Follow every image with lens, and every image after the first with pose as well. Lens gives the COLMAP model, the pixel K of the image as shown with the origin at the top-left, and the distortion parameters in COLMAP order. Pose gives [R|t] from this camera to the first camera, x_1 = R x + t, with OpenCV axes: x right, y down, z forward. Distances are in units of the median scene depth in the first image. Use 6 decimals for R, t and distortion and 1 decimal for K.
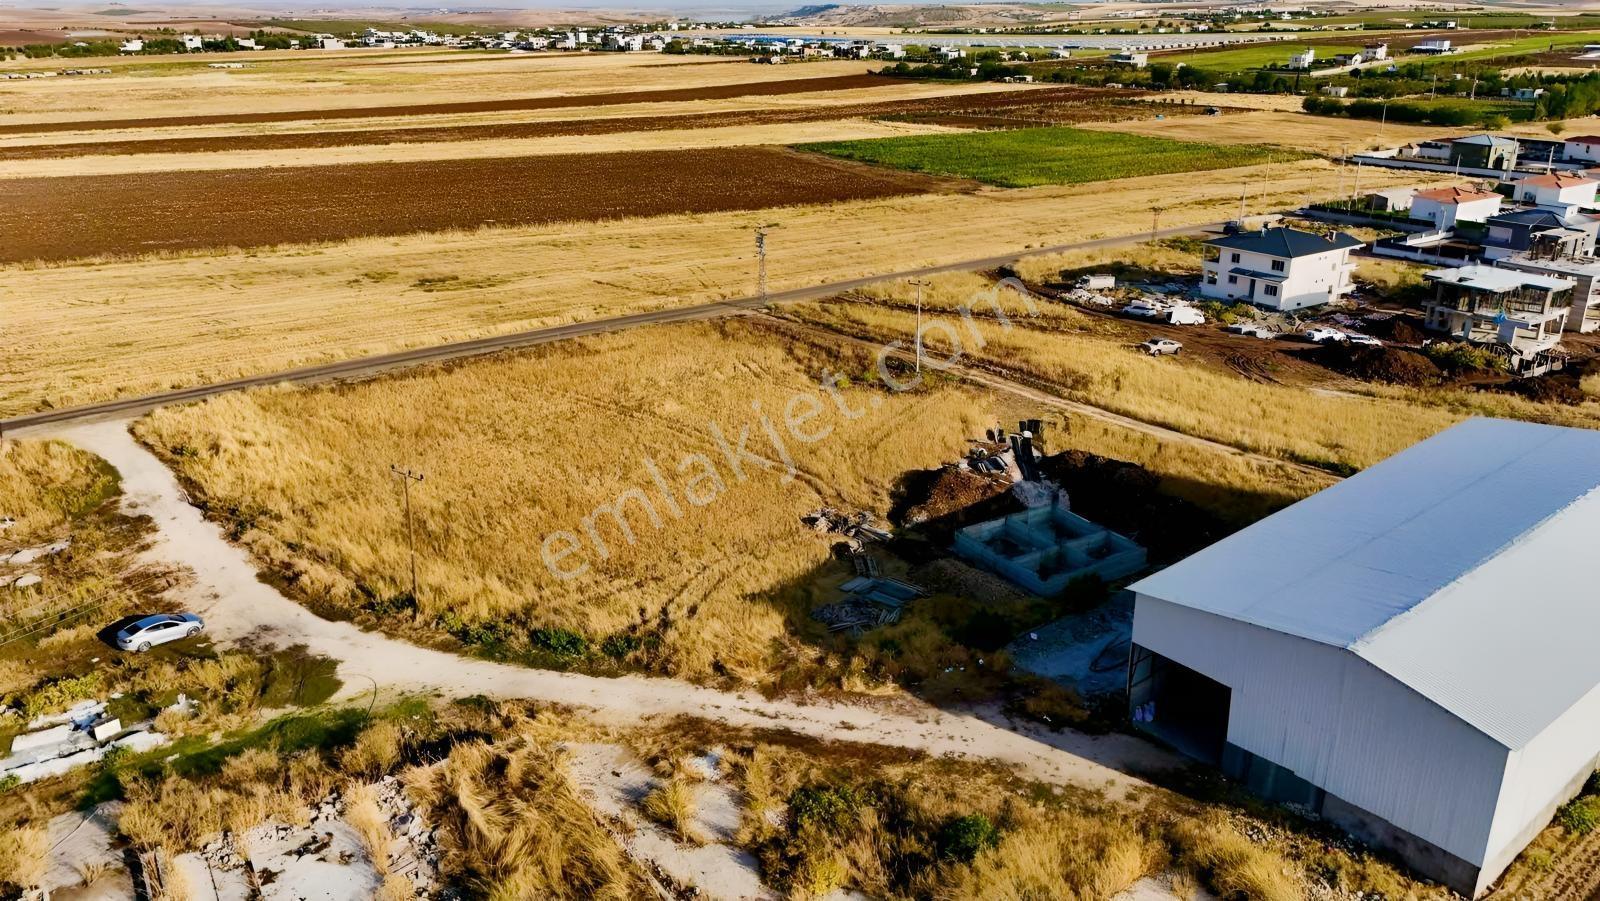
lens RADIAL K [[1181.8, 0, 802.3], [0, 1181.8, 448.1], [0, 0, 1]] dist [0.060887, -0.054723]
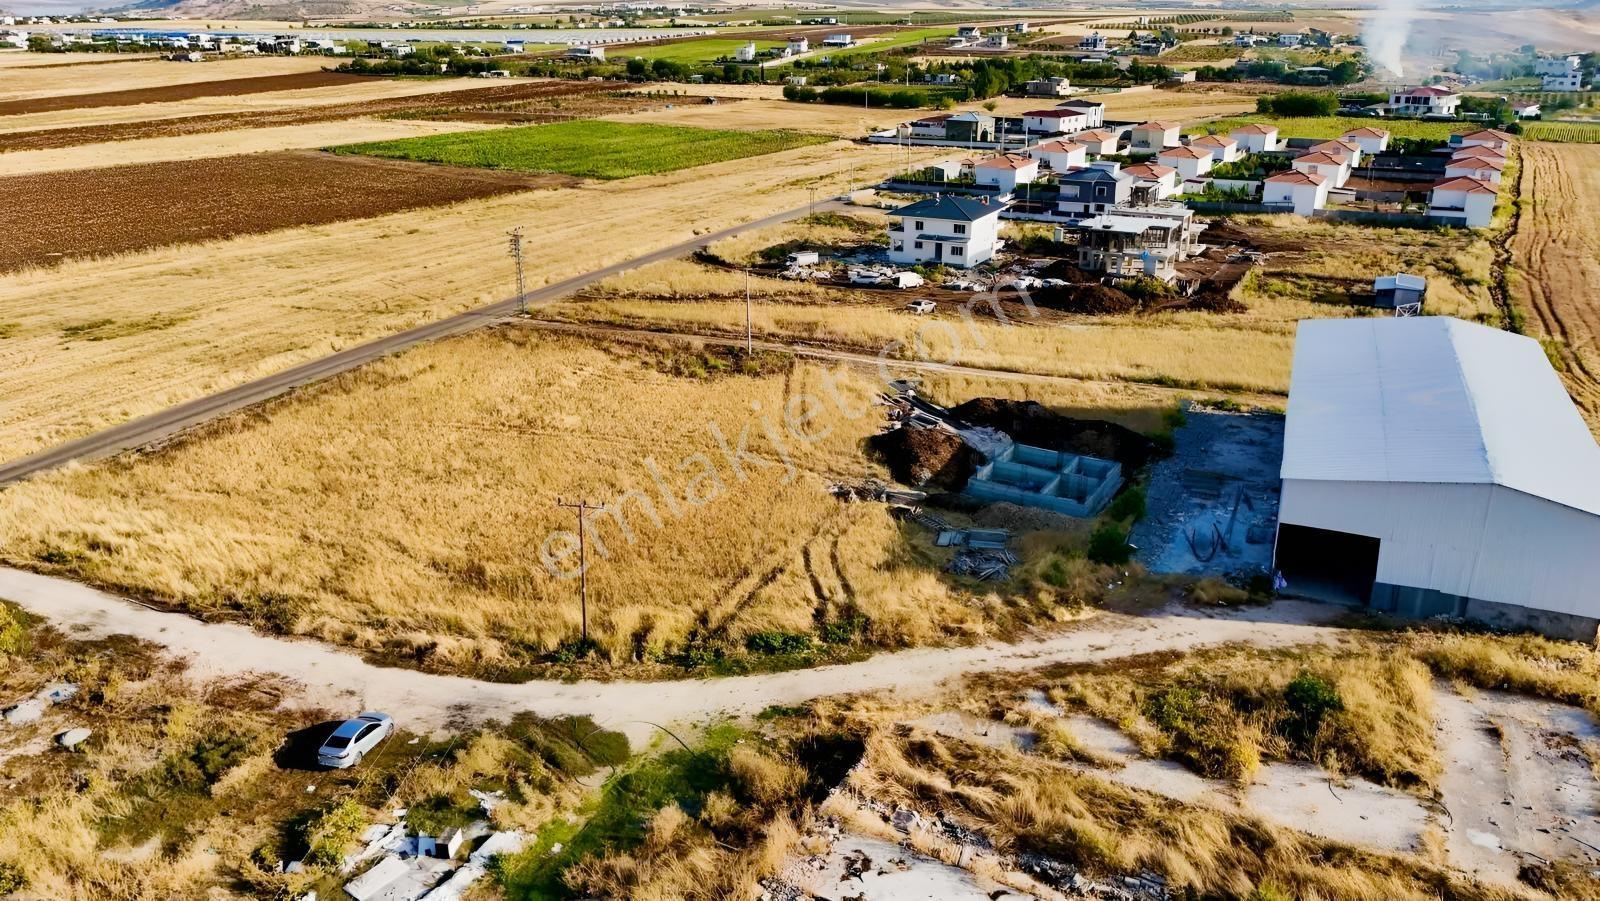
lens RADIAL K [[1181.8, 0, 802.3], [0, 1181.8, 448.1], [0, 0, 1]] dist [0.060887, -0.054723]
pose [[0.888342, -0.159740, 0.430501, -0.286963], [0.158232, 0.986609, 0.039574, -0.015638], [-0.431058, 0.032964, 0.901722, 0.050993]]
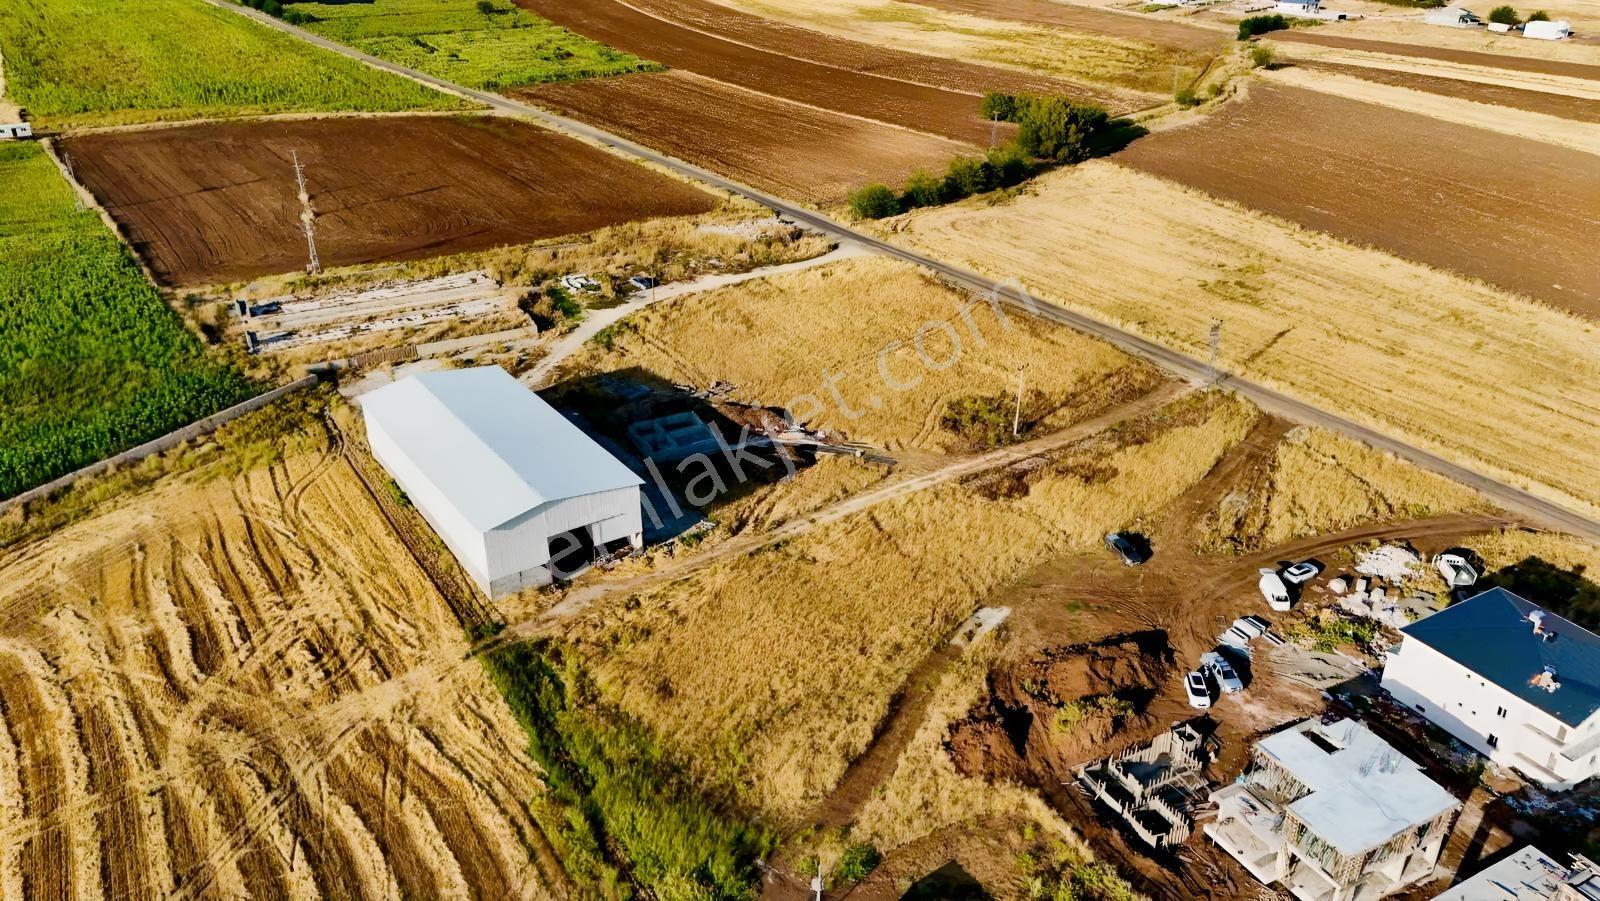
lens RADIAL K [[1181.8, 0, 802.3], [0, 1181.8, 448.1], [0, 0, 1]] dist [0.060887, -0.054723]
pose [[-0.086134, 0.446546, -0.890605, 1.116035], [-0.346629, 0.824646, 0.446999, -0.481396], [0.934039, 0.347211, 0.083755, 0.625945]]
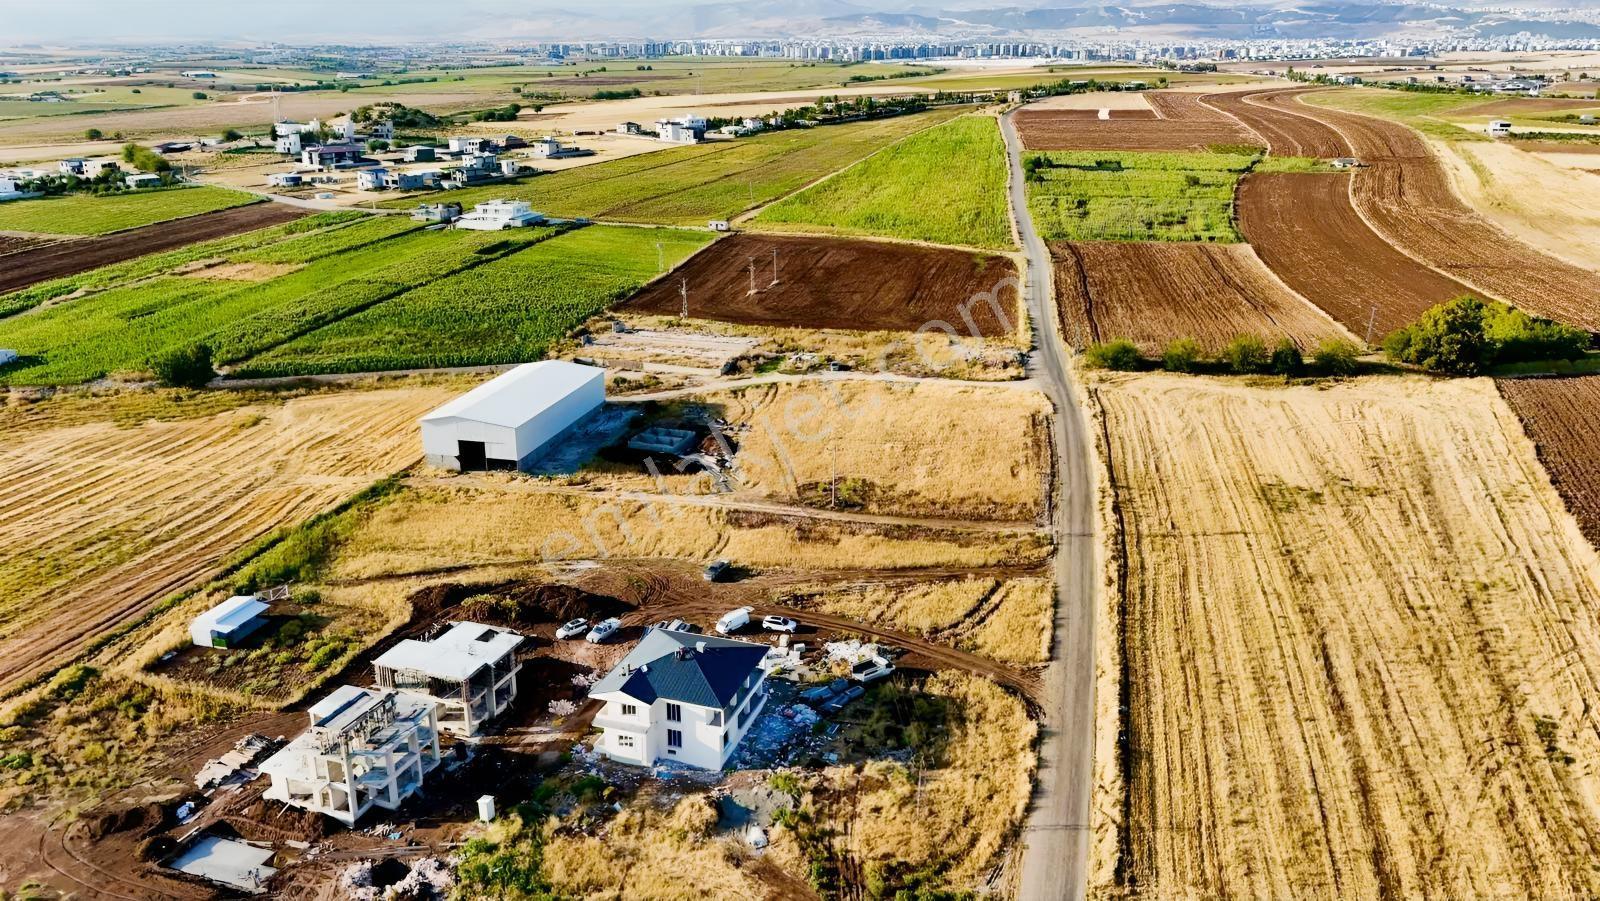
lens RADIAL K [[1181.8, 0, 802.3], [0, 1181.8, 448.1], [0, 0, 1]] dist [0.060887, -0.054723]
pose [[-0.796563, 0.196413, -0.571760, 0.882442], [-0.206602, 0.800372, 0.562779, -0.870209], [0.568158, 0.566416, -0.596967, 1.659912]]
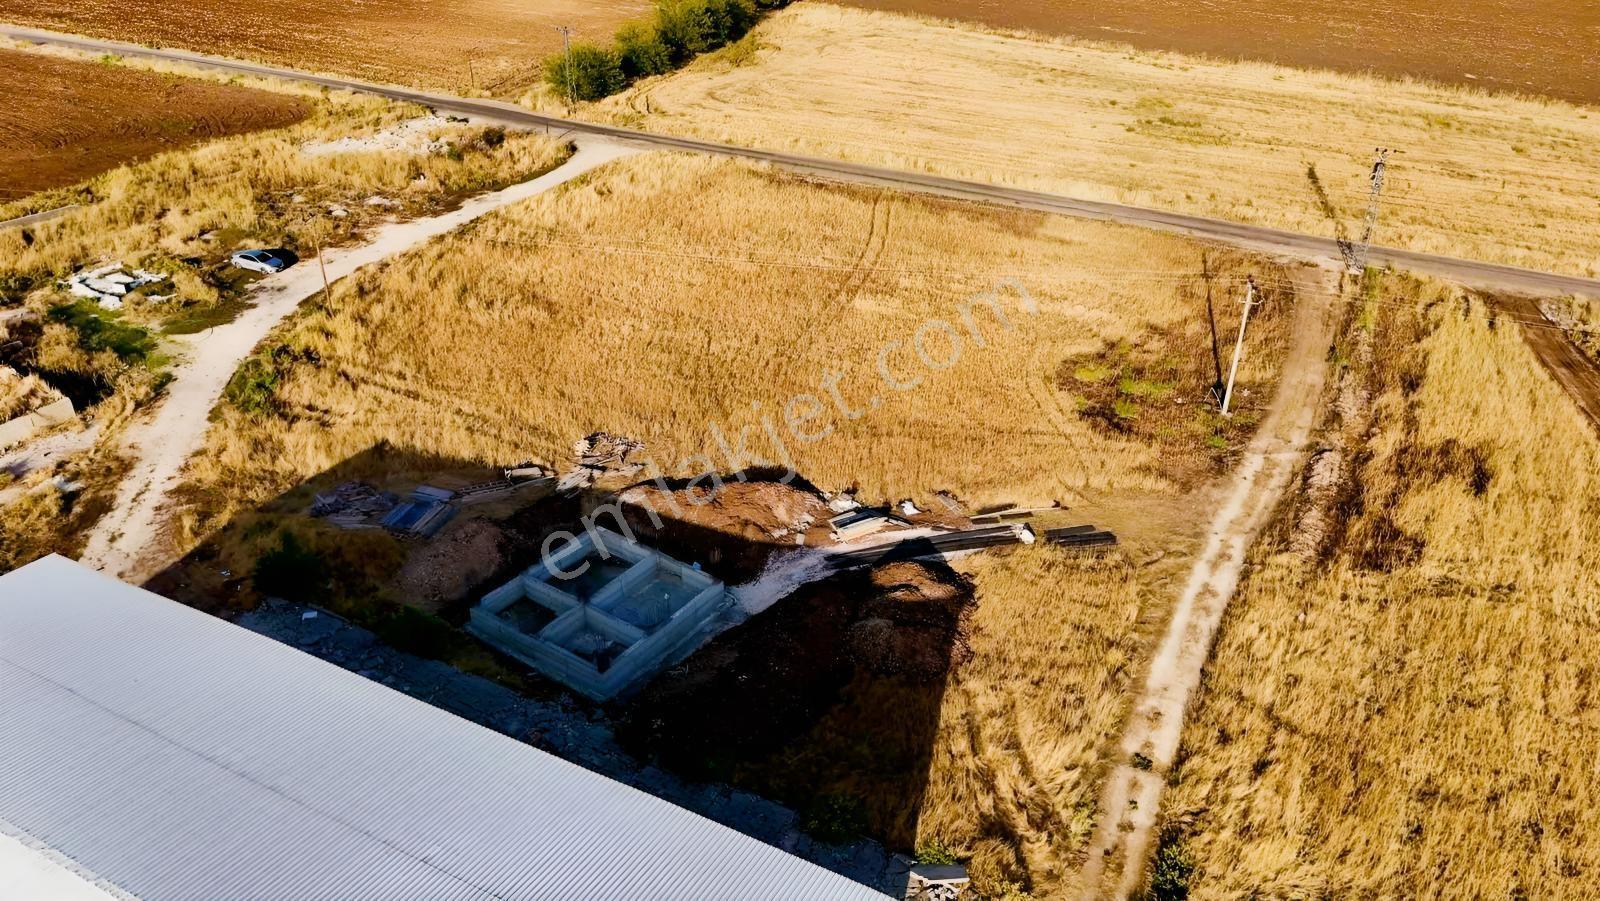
lens RADIAL K [[1181.8, 0, 802.3], [0, 1181.8, 448.1], [0, 0, 1]] dist [0.060887, -0.054723]
pose [[0.374620, 0.461066, -0.804412, 0.490136], [-0.317537, 0.878925, 0.355895, -0.186808], [0.871109, 0.122105, 0.475668, 0.447354]]
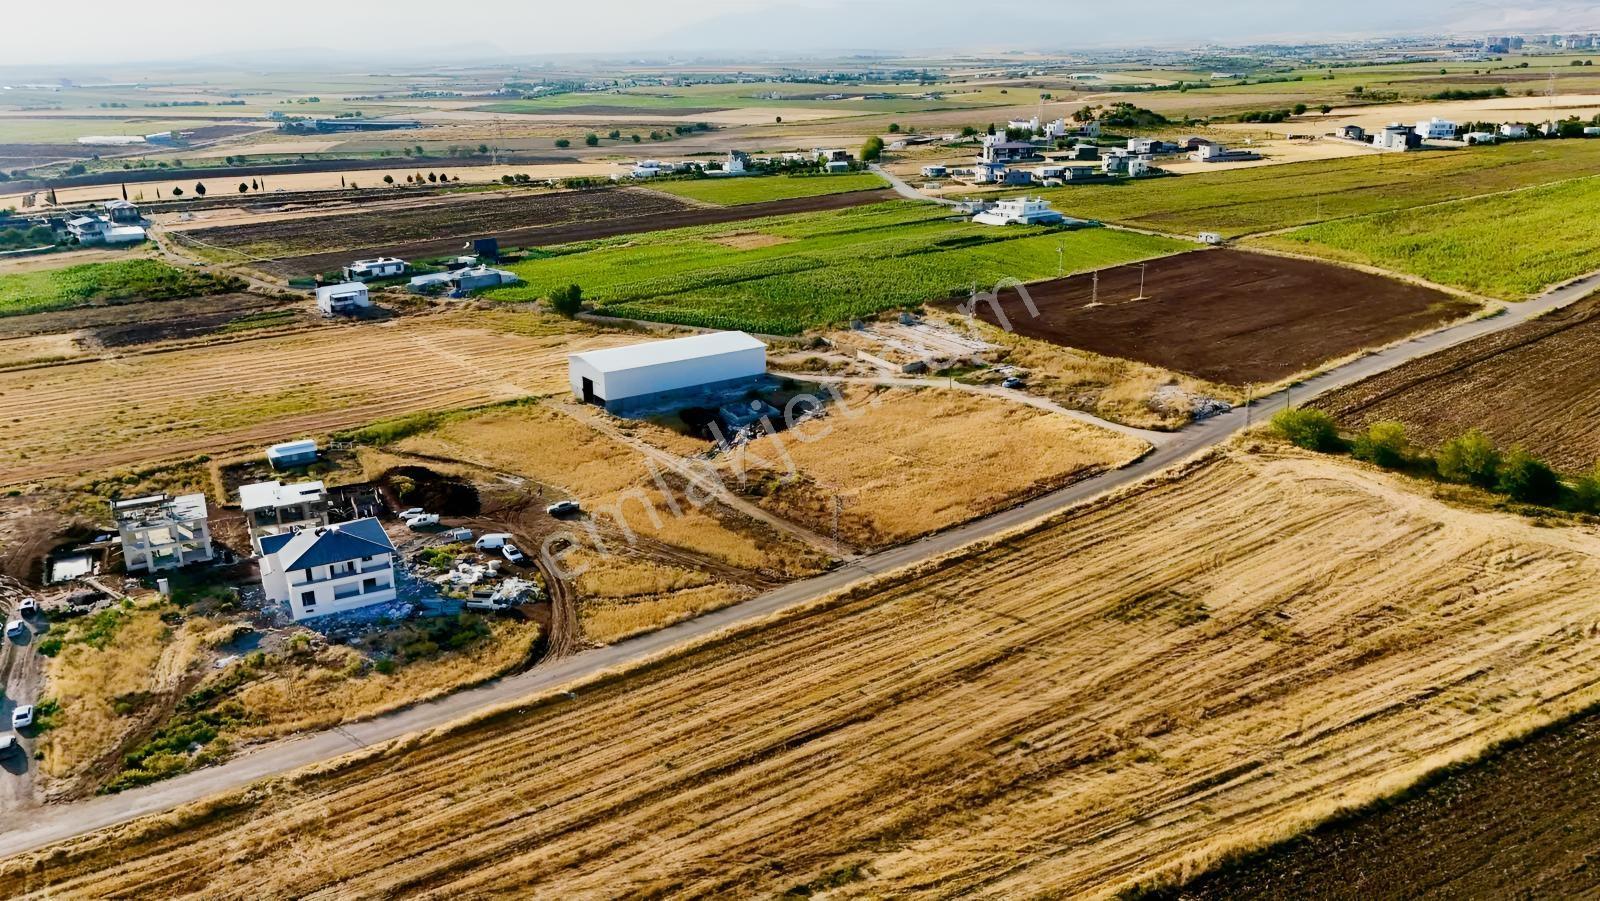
lens RADIAL K [[1181.8, 0, 802.3], [0, 1181.8, 448.1], [0, 0, 1]] dist [0.060887, -0.054723]
pose [[-0.996040, -0.011430, 0.088164, -0.105692], [0.046118, 0.781393, 0.622333, -0.985891], [-0.076004, 0.623935, -0.777772, 1.981219]]
